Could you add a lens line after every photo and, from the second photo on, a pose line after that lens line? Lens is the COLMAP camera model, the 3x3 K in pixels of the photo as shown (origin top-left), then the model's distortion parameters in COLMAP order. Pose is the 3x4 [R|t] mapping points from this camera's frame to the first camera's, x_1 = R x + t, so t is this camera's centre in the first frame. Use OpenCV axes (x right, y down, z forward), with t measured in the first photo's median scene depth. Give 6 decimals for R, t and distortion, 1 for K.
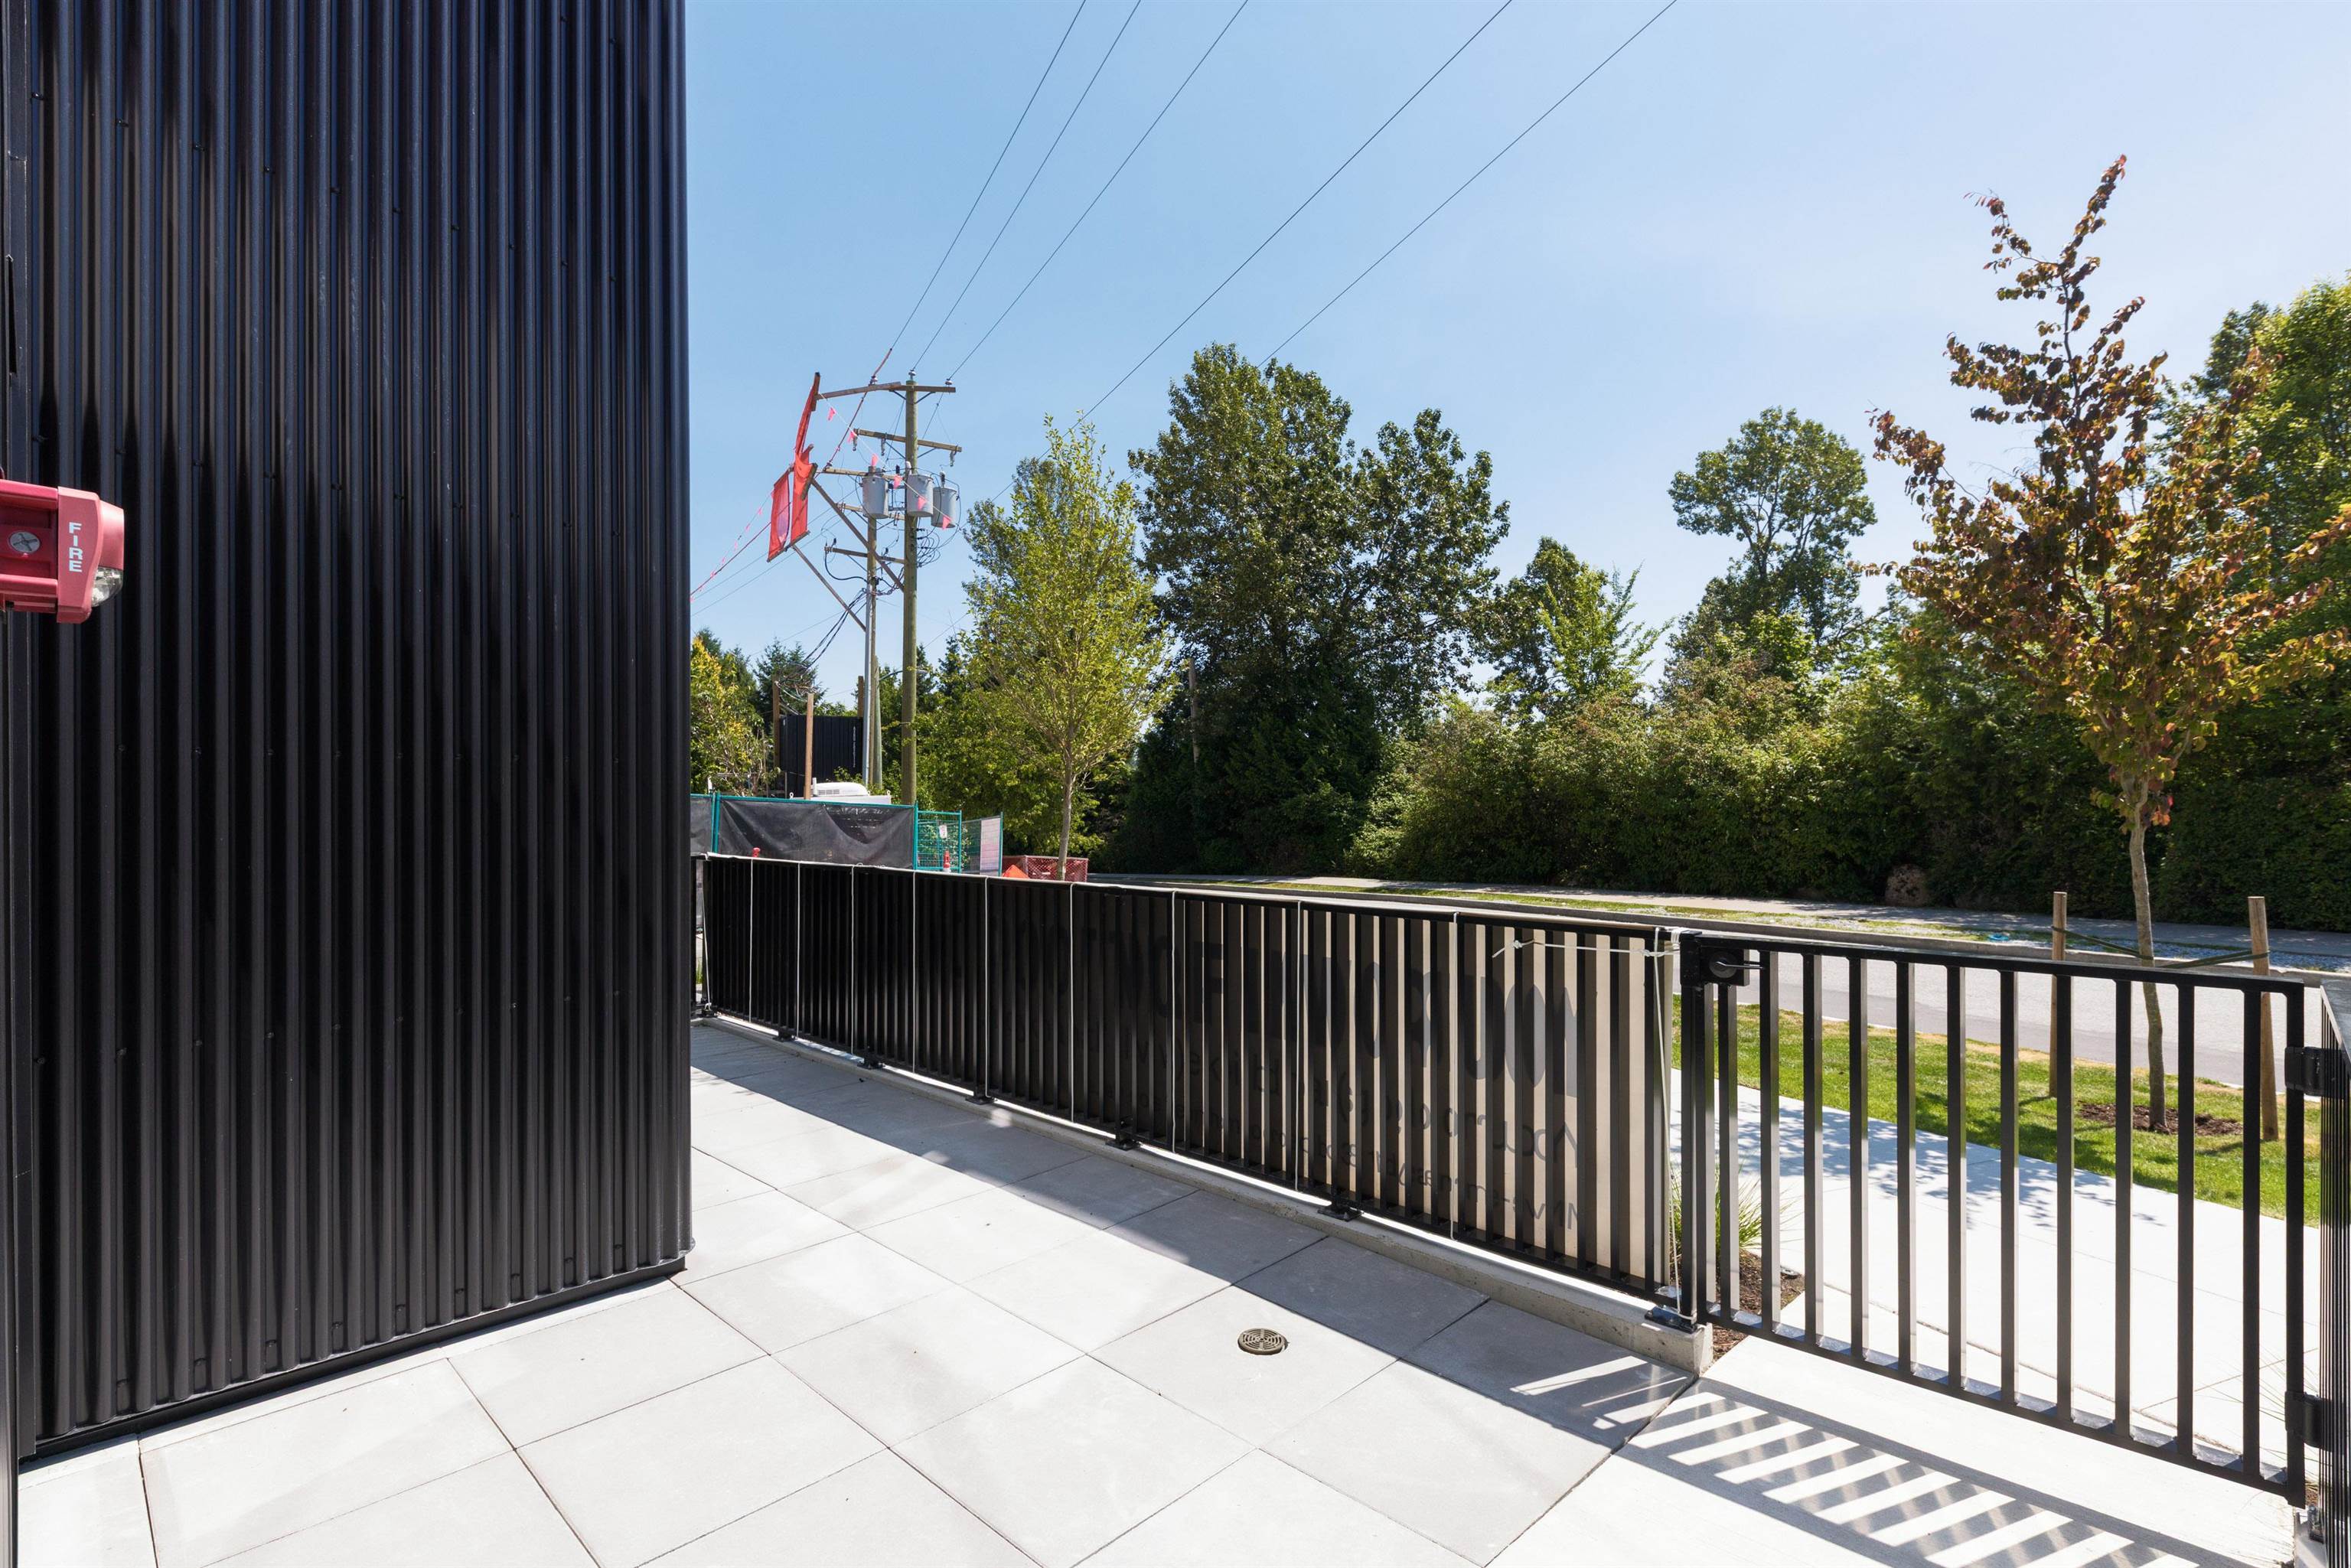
lens RADIAL K [[1130.6, 0, 1177.6], [0, 1130.6, 809.0], [0, 0, 1]] dist [-0.000532, -0.000097]
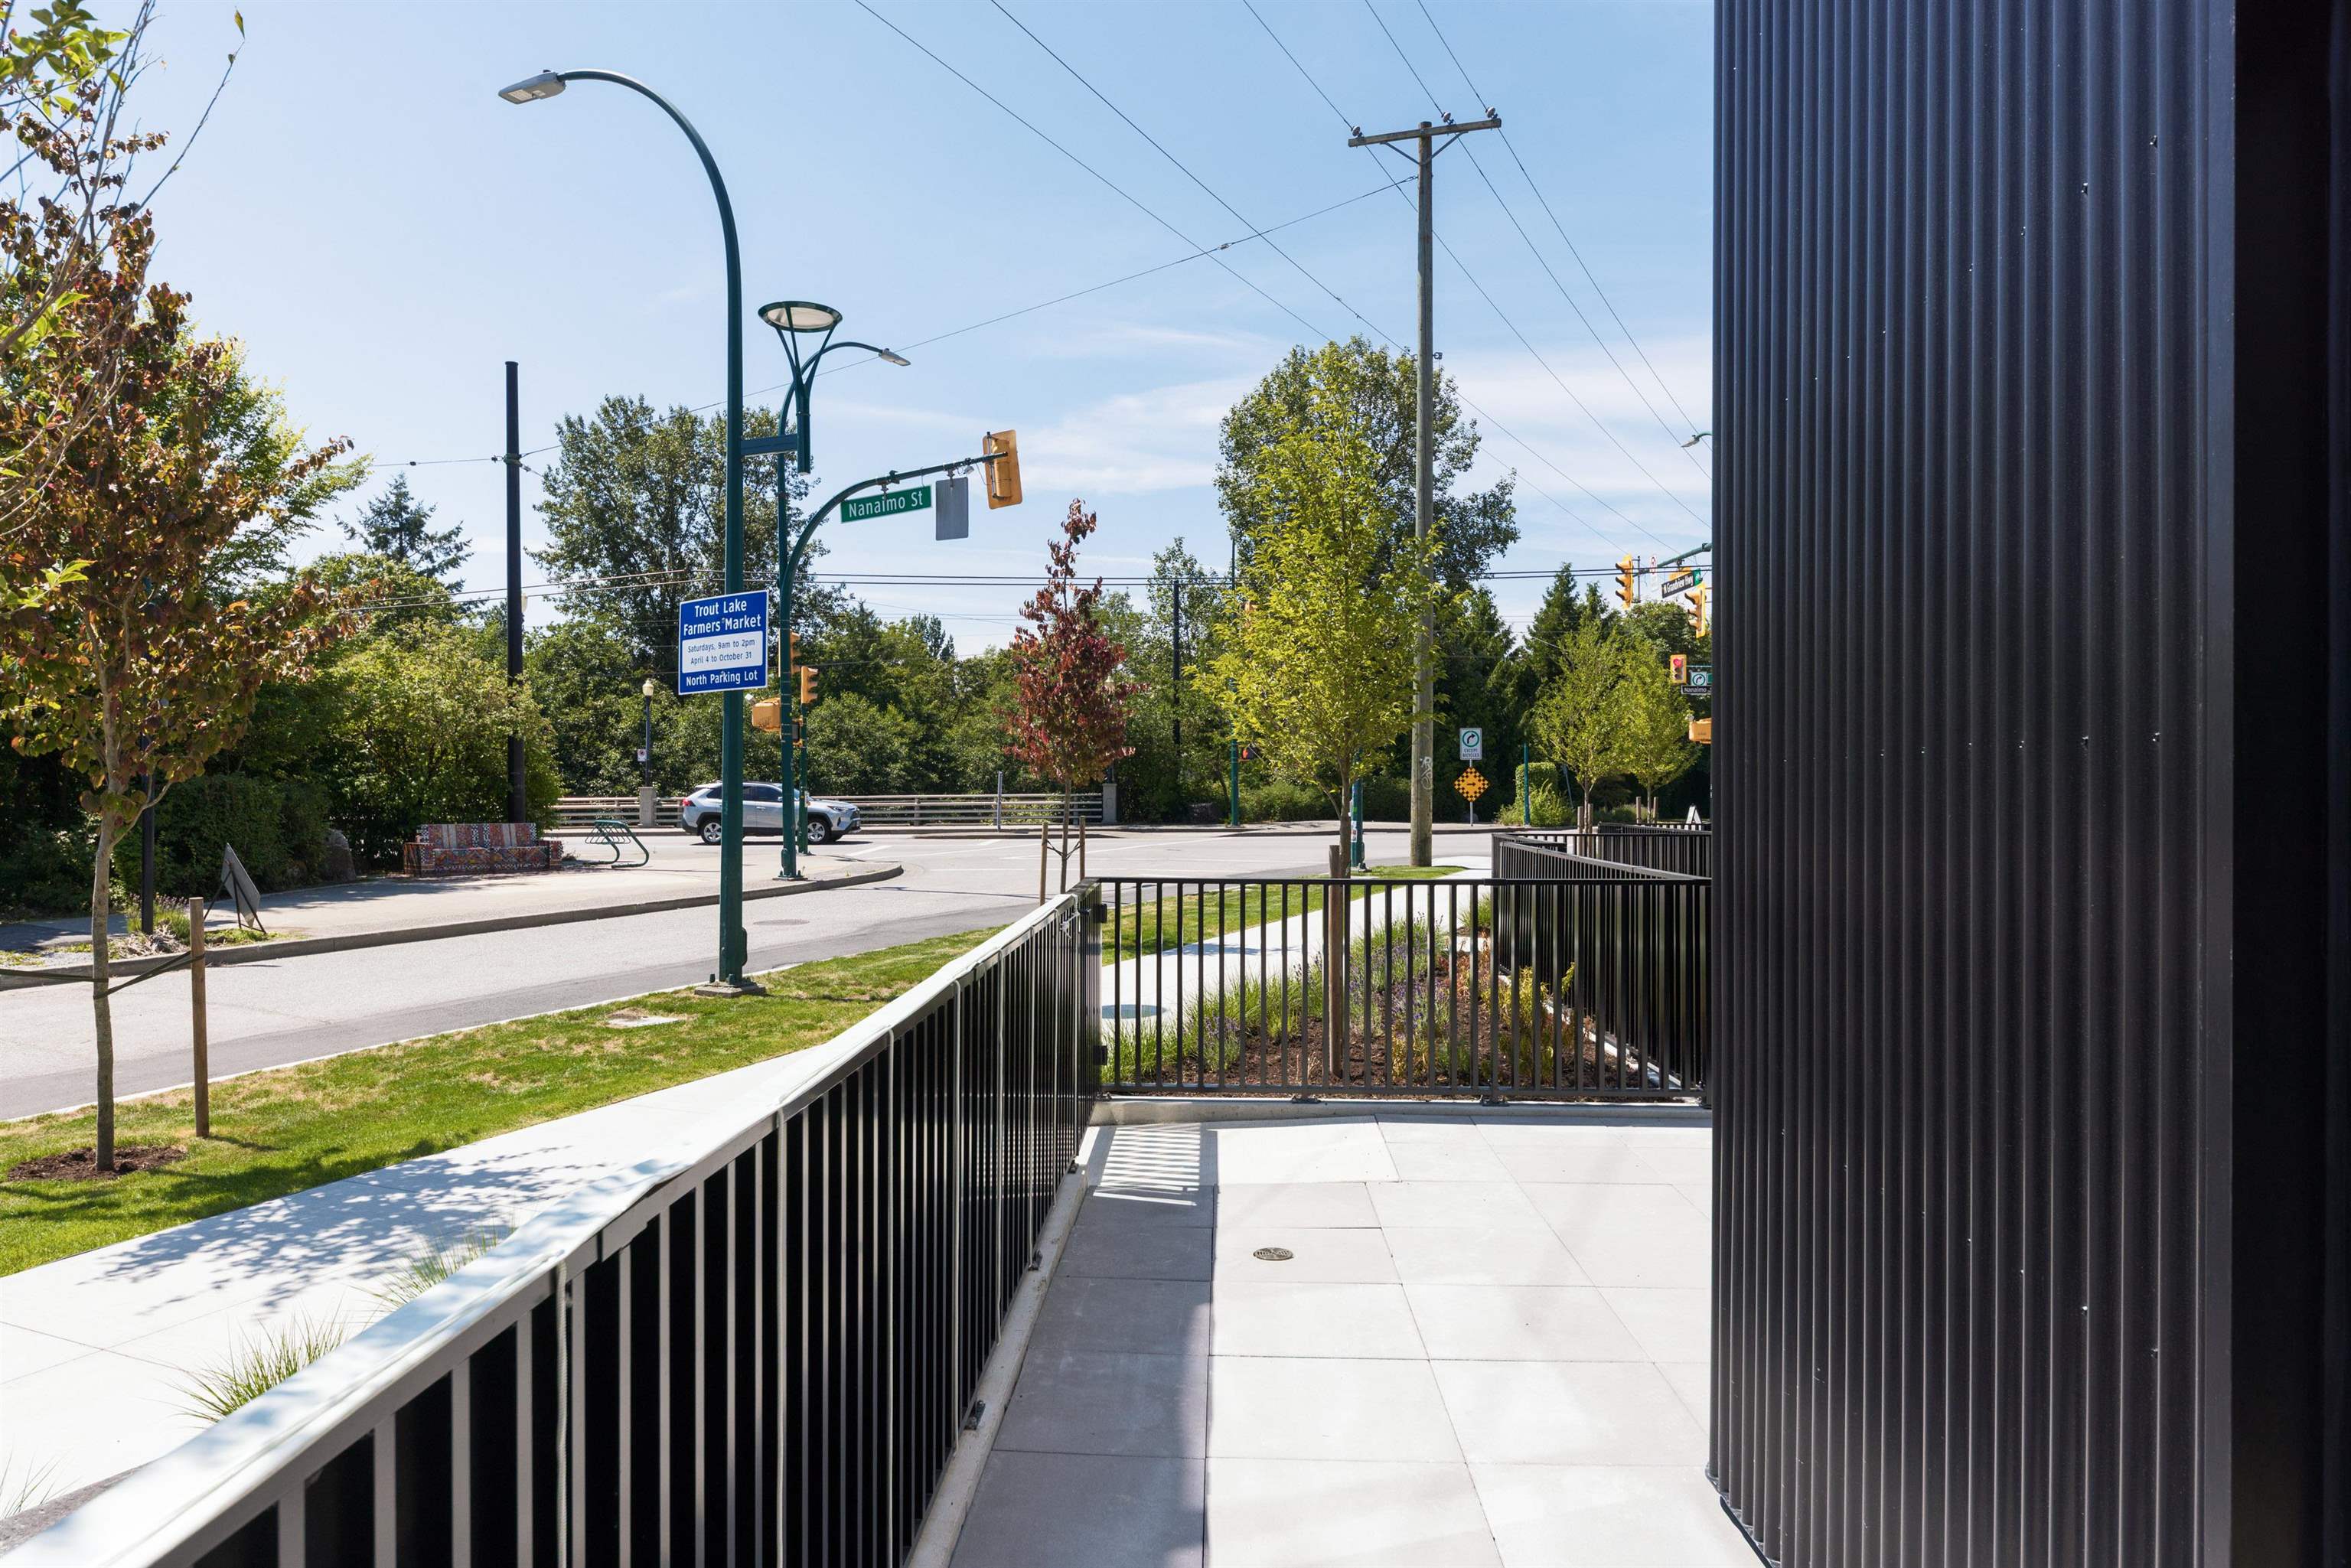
lens RADIAL K [[1492.2, 0, 1175.5], [0, 1492.2, 784.0], [0, 0, 1]] dist [-0.000403, -0.000049]
pose [[-0.684737, -0.004626, 0.728776, -1.088296], [-0.003620, 0.999989, 0.002947, -0.037153], [-0.728782, -0.000620, -0.684746, 2.338543]]
